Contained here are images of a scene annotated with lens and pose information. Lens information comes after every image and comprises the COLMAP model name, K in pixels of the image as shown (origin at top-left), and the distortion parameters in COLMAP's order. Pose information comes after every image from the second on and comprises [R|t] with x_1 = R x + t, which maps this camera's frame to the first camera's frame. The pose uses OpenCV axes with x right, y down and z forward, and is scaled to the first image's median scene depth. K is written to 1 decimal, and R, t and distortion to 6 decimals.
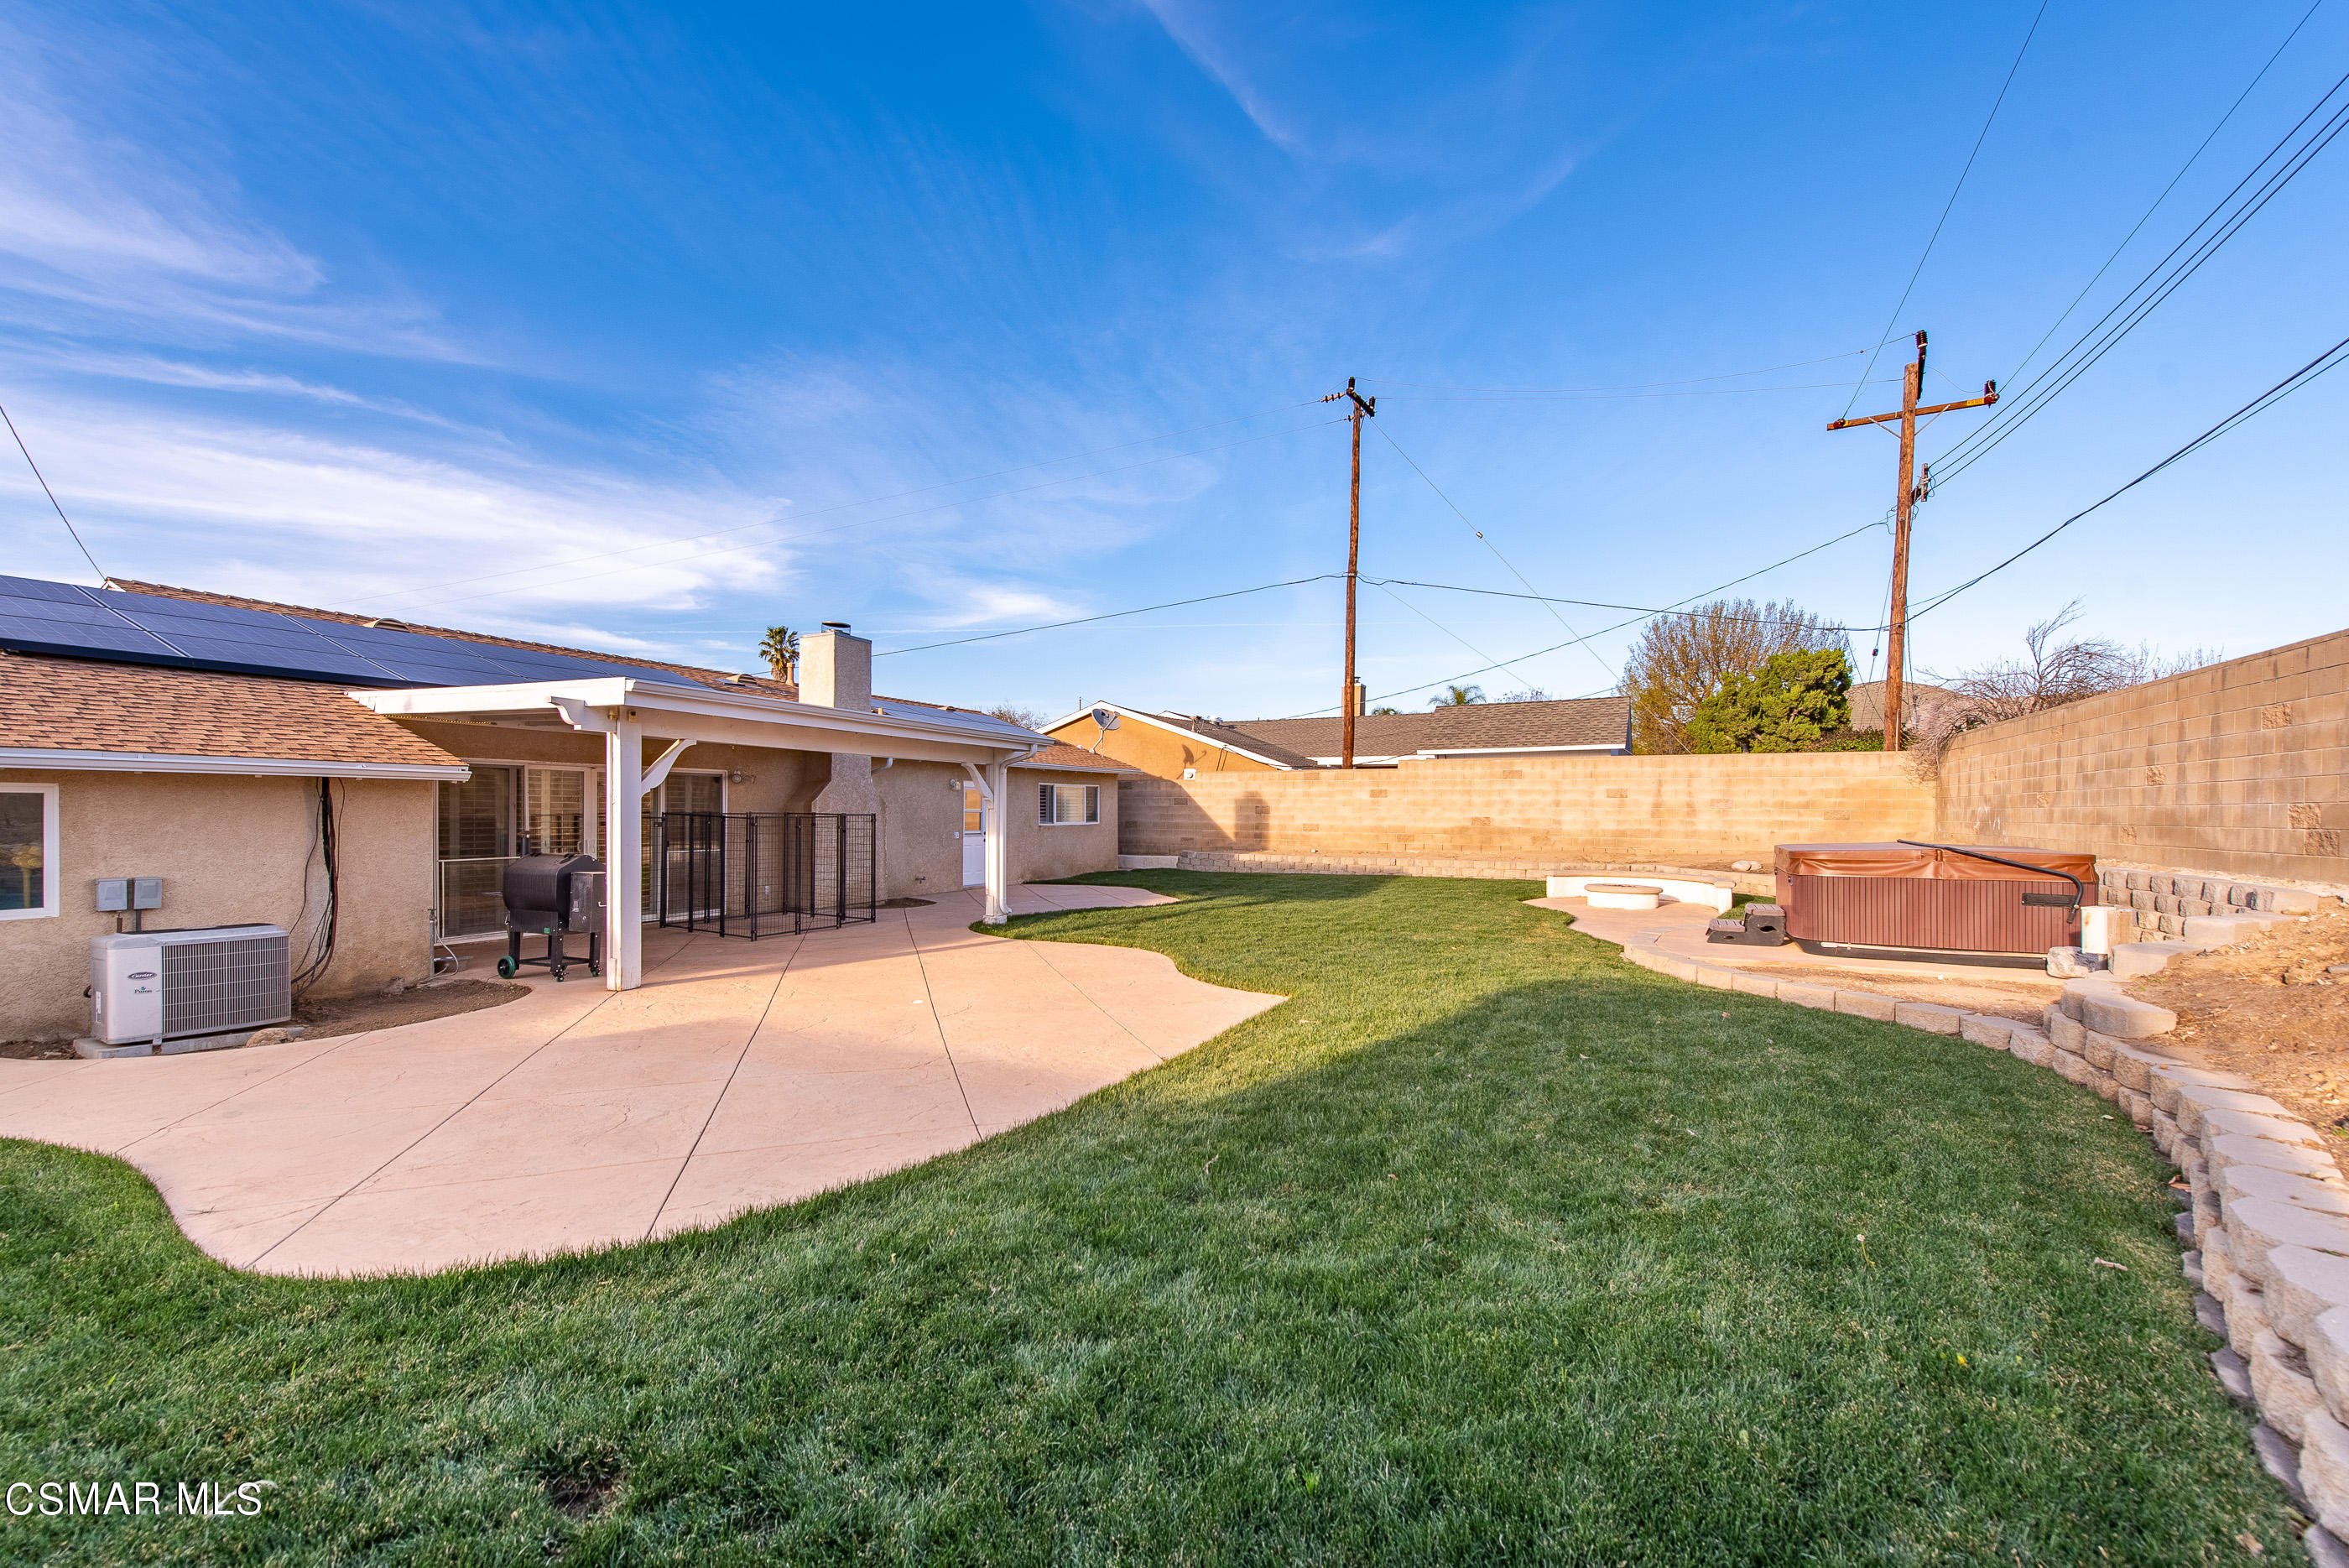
lens RADIAL K [[924.6, 0, 1174.8], [0, 924.6, 812.6], [0, 0, 1]] dist [0.016858, -0.004595]
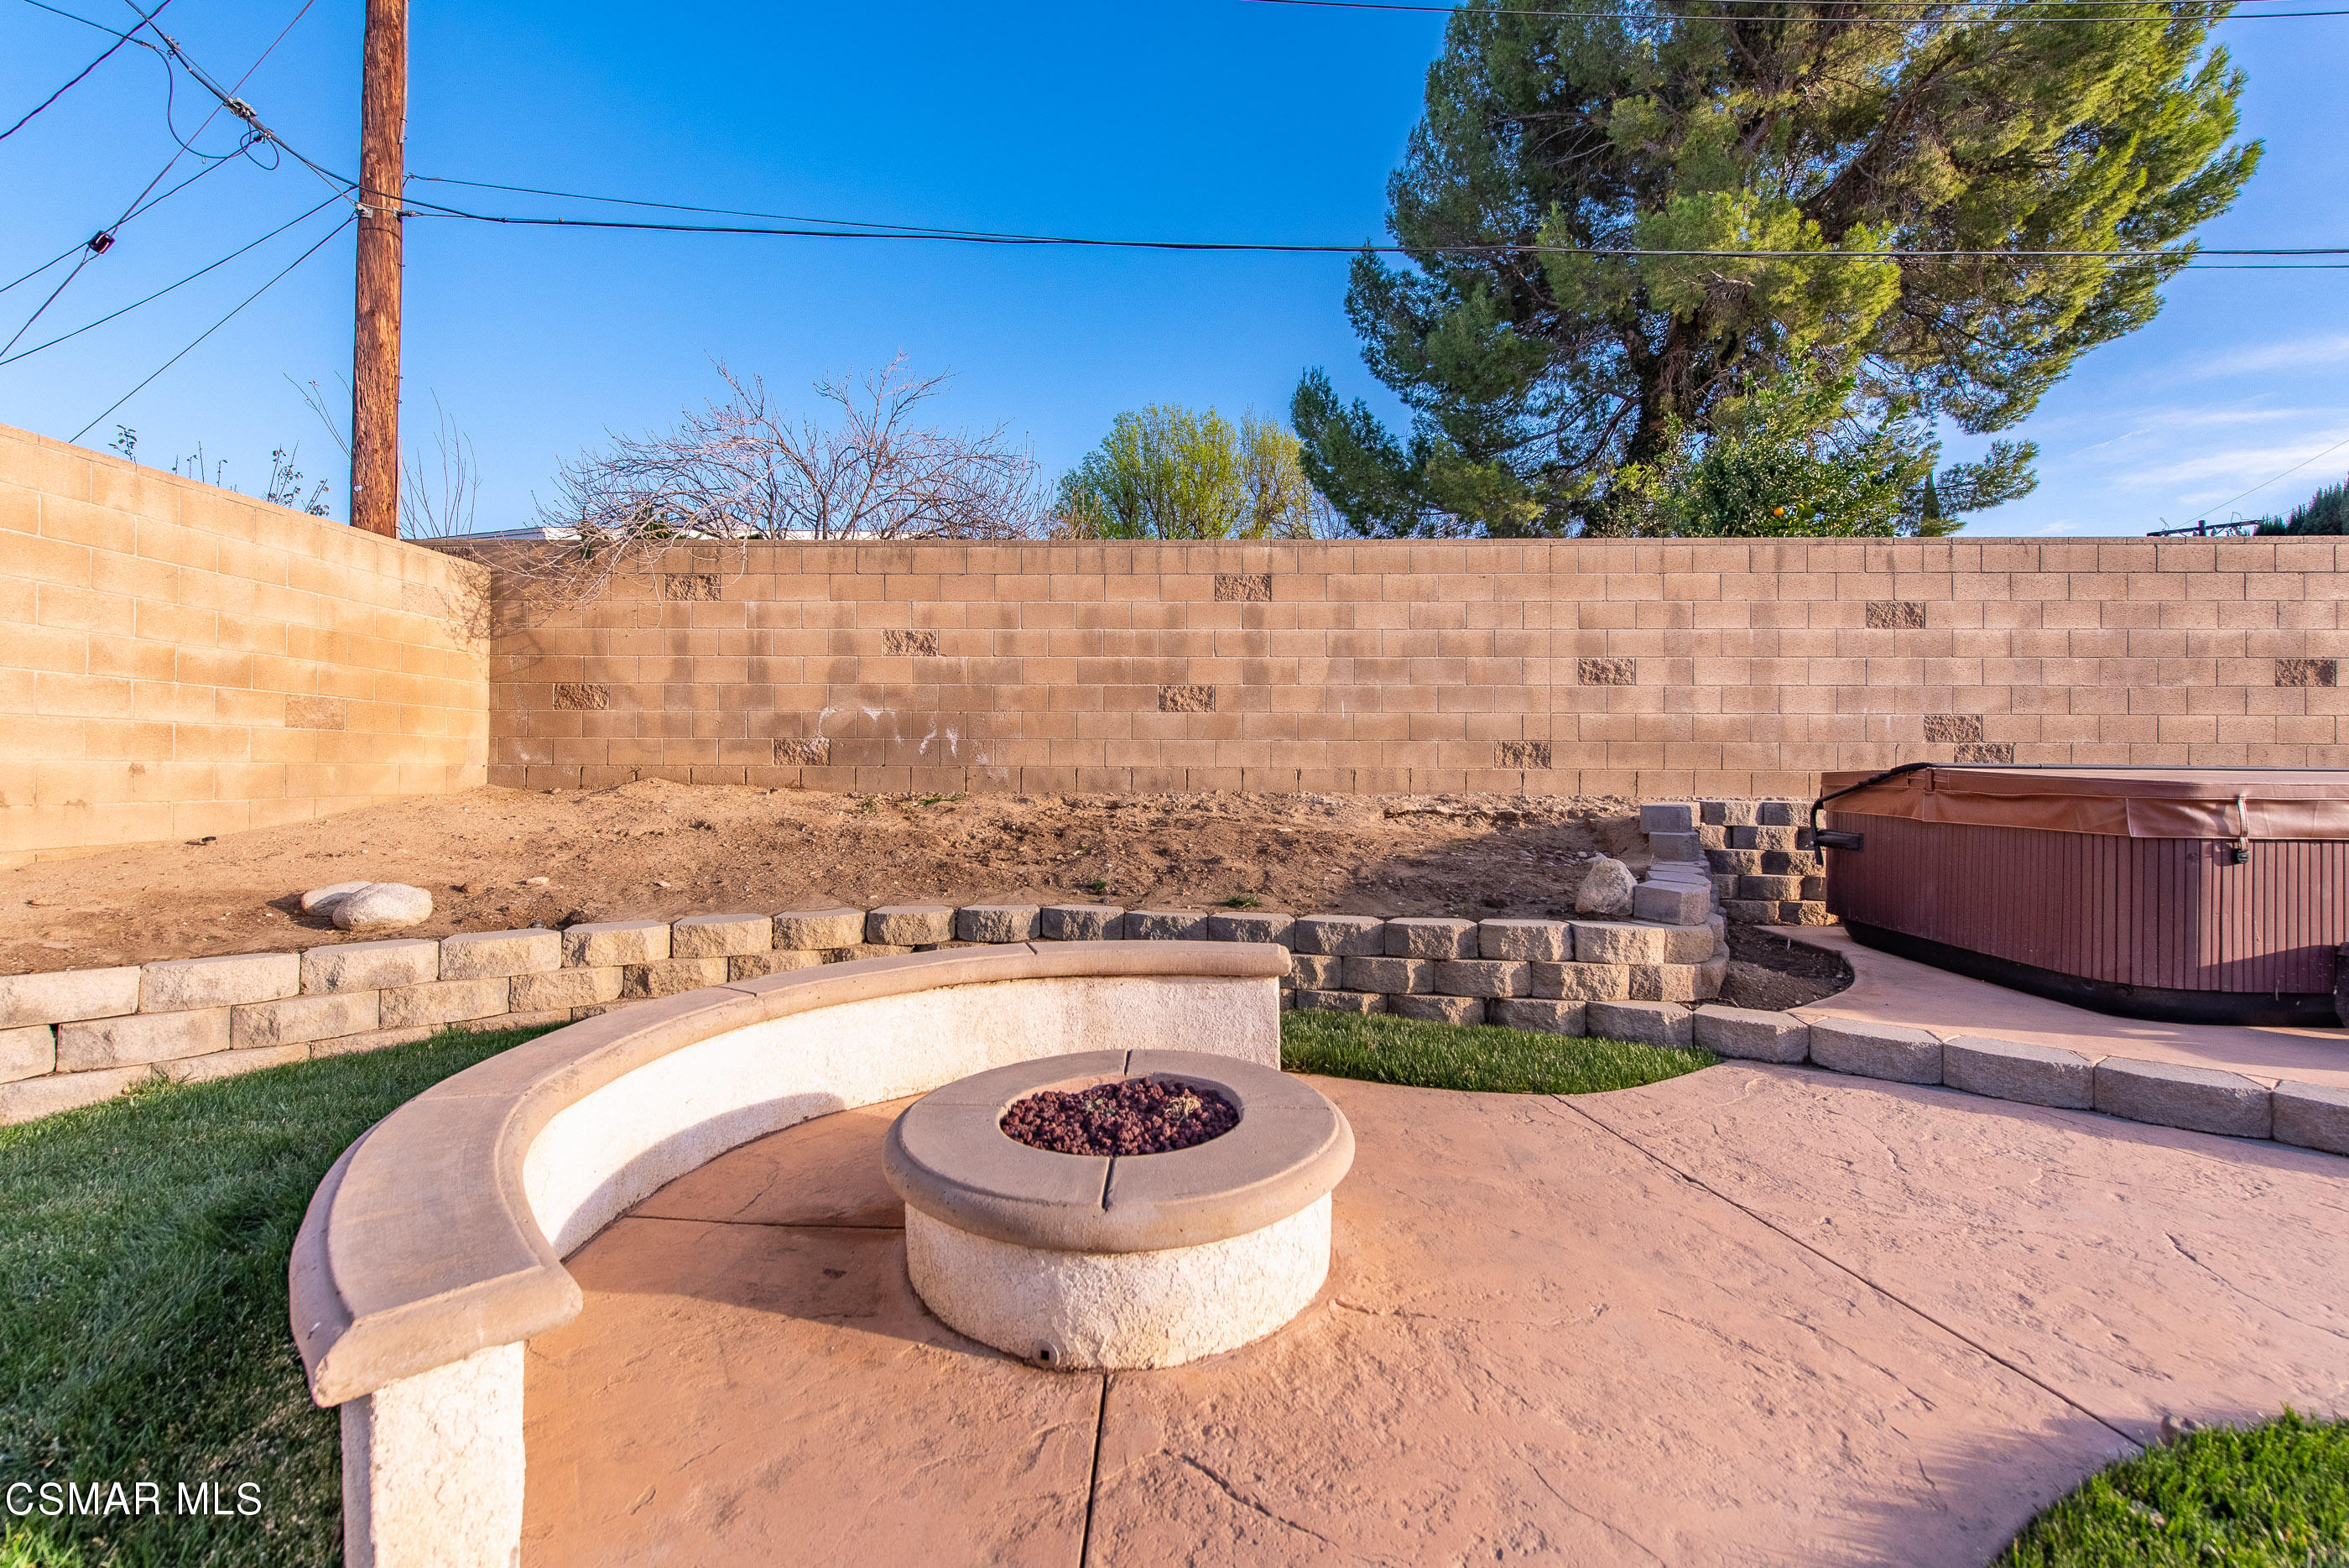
lens RADIAL K [[983.4, 0, 1176.8], [0, 983.4, 774.6], [0, 0, 1]] dist [0.006509, -0.003101]
pose [[-0.438121, -0.010807, 0.898851, 0.261144], [-0.005676, 0.999941, 0.009256, 0.017933], [-0.898898, -0.001047, -0.438157, 0.836238]]
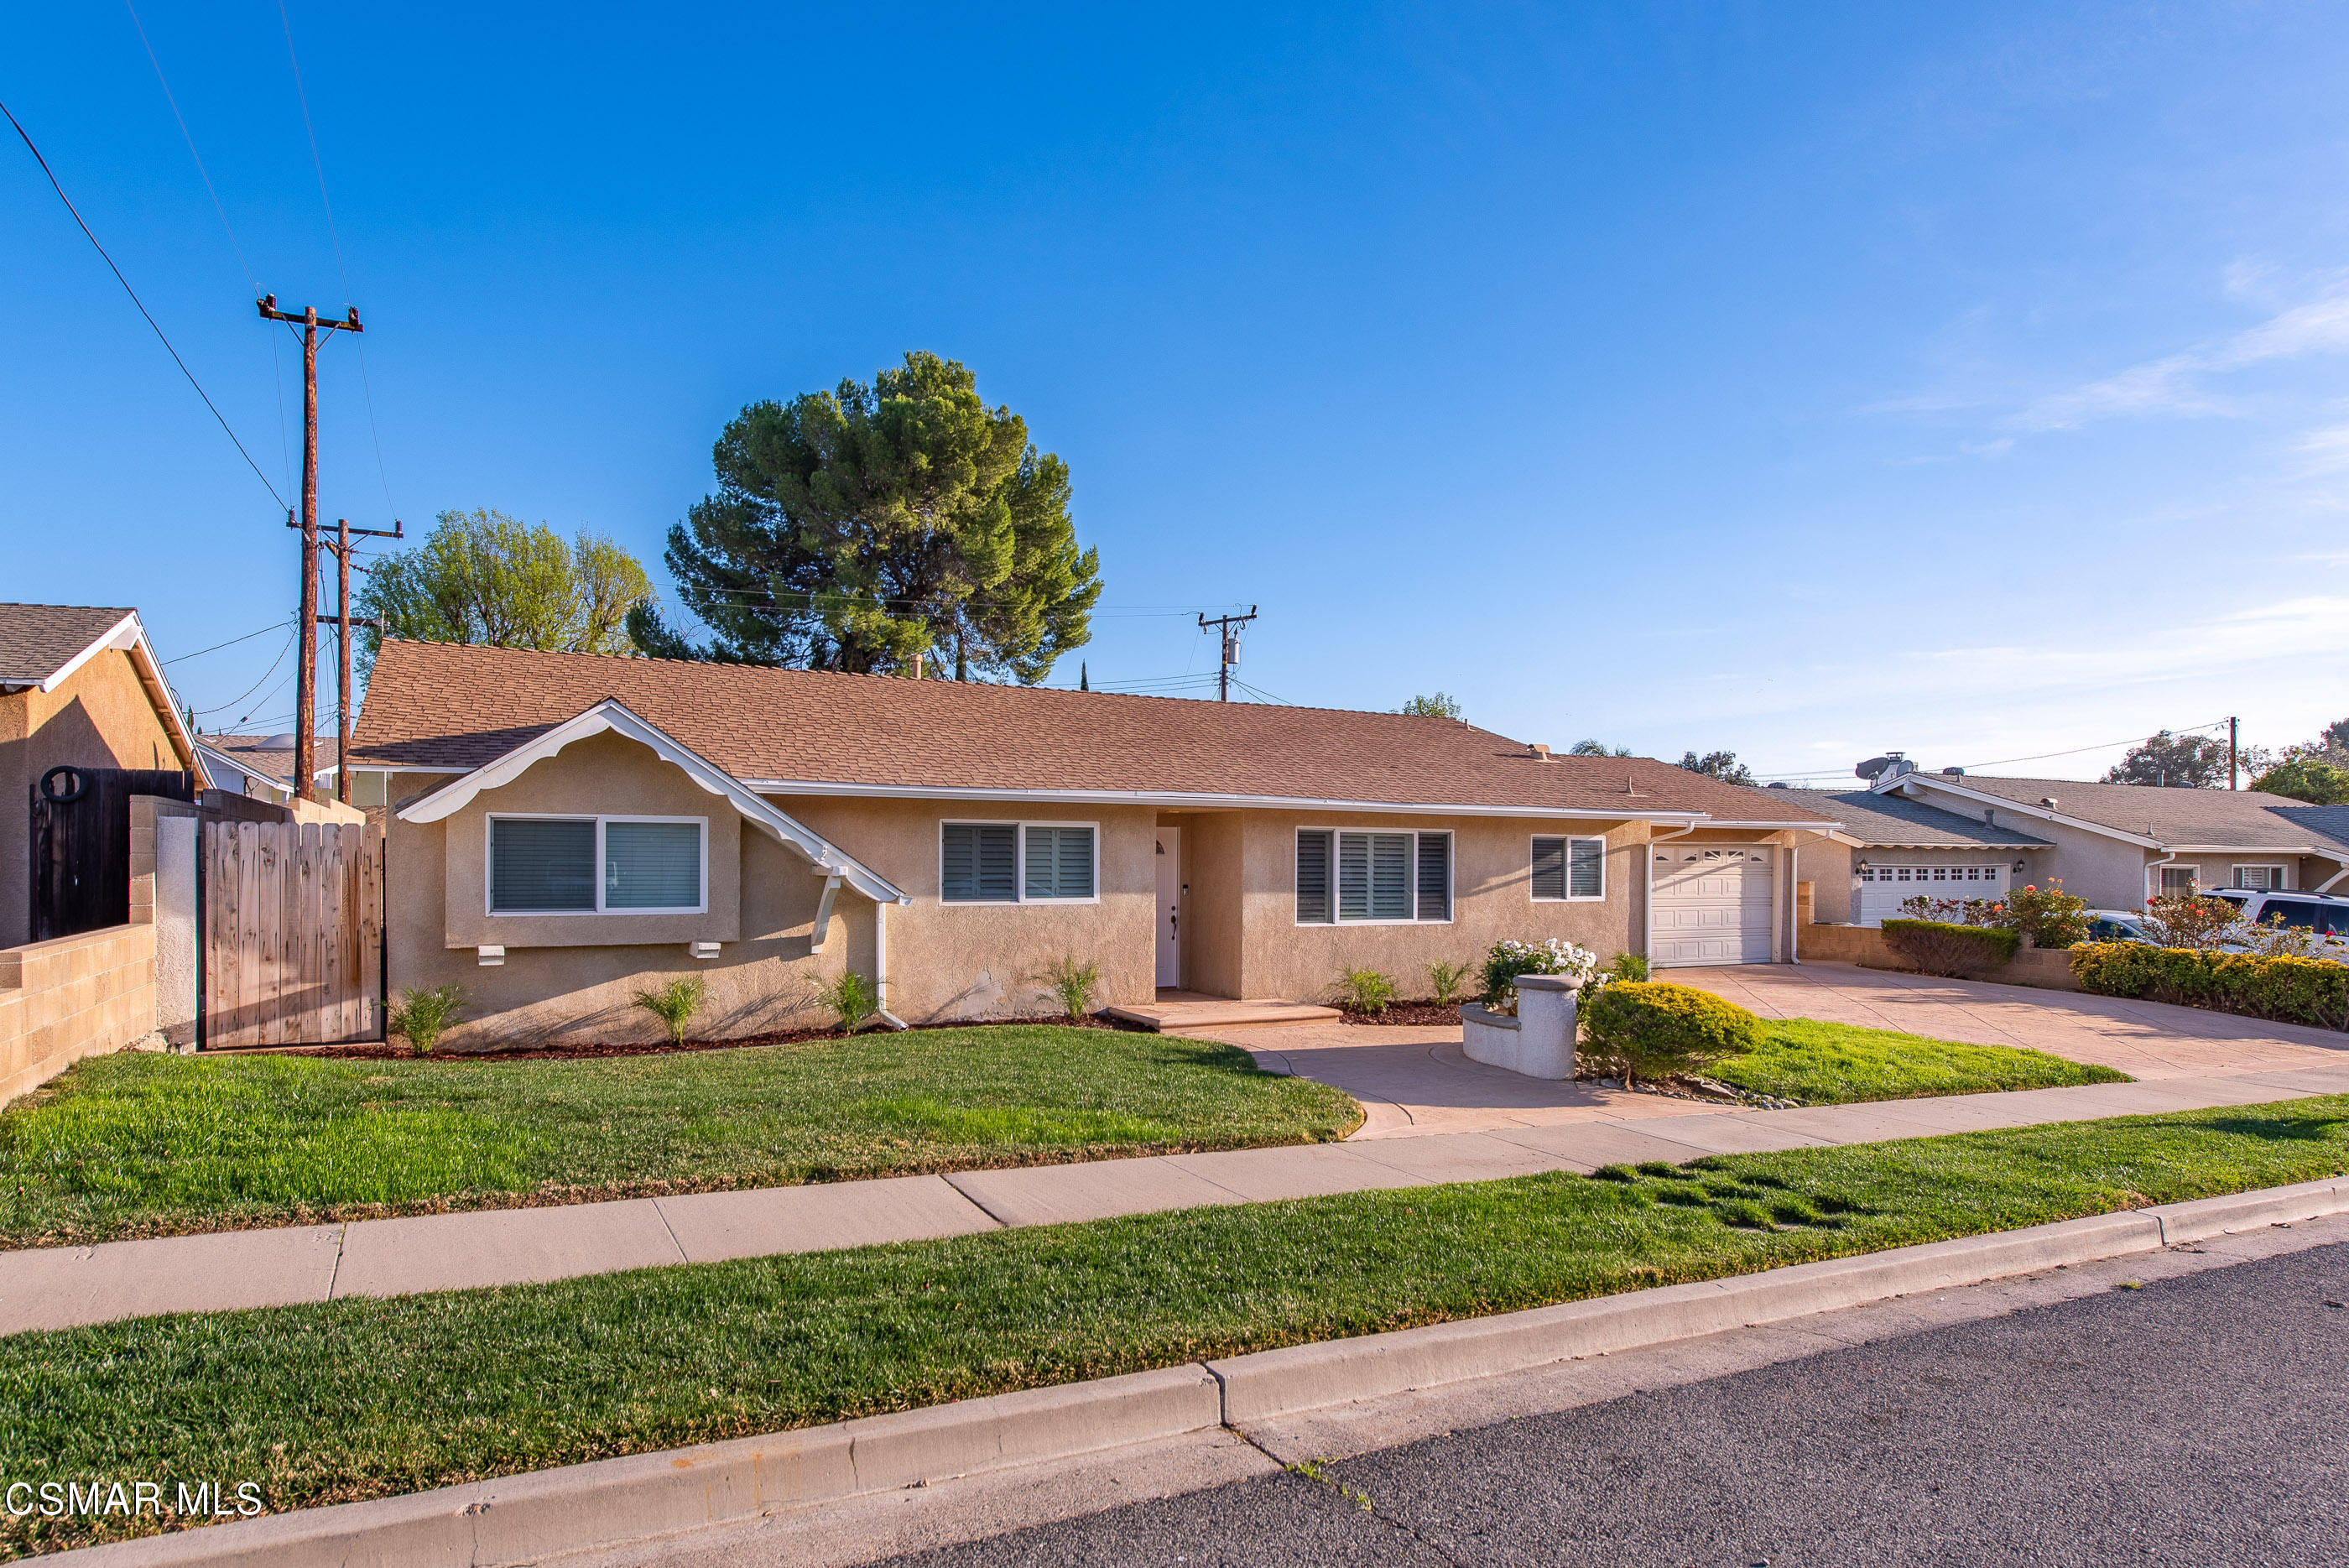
lens RADIAL K [[1295.9, 0, 1146.2], [0, 1295.9, 857.9], [0, 0, 1]] dist [0.014096, -0.000501]
pose [[-0.813502, -0.009241, 0.581489, -1.131620], [-0.006643, 0.999956, 0.006598, -0.024886], [-0.581524, 0.001504, -0.813528, 1.732106]]
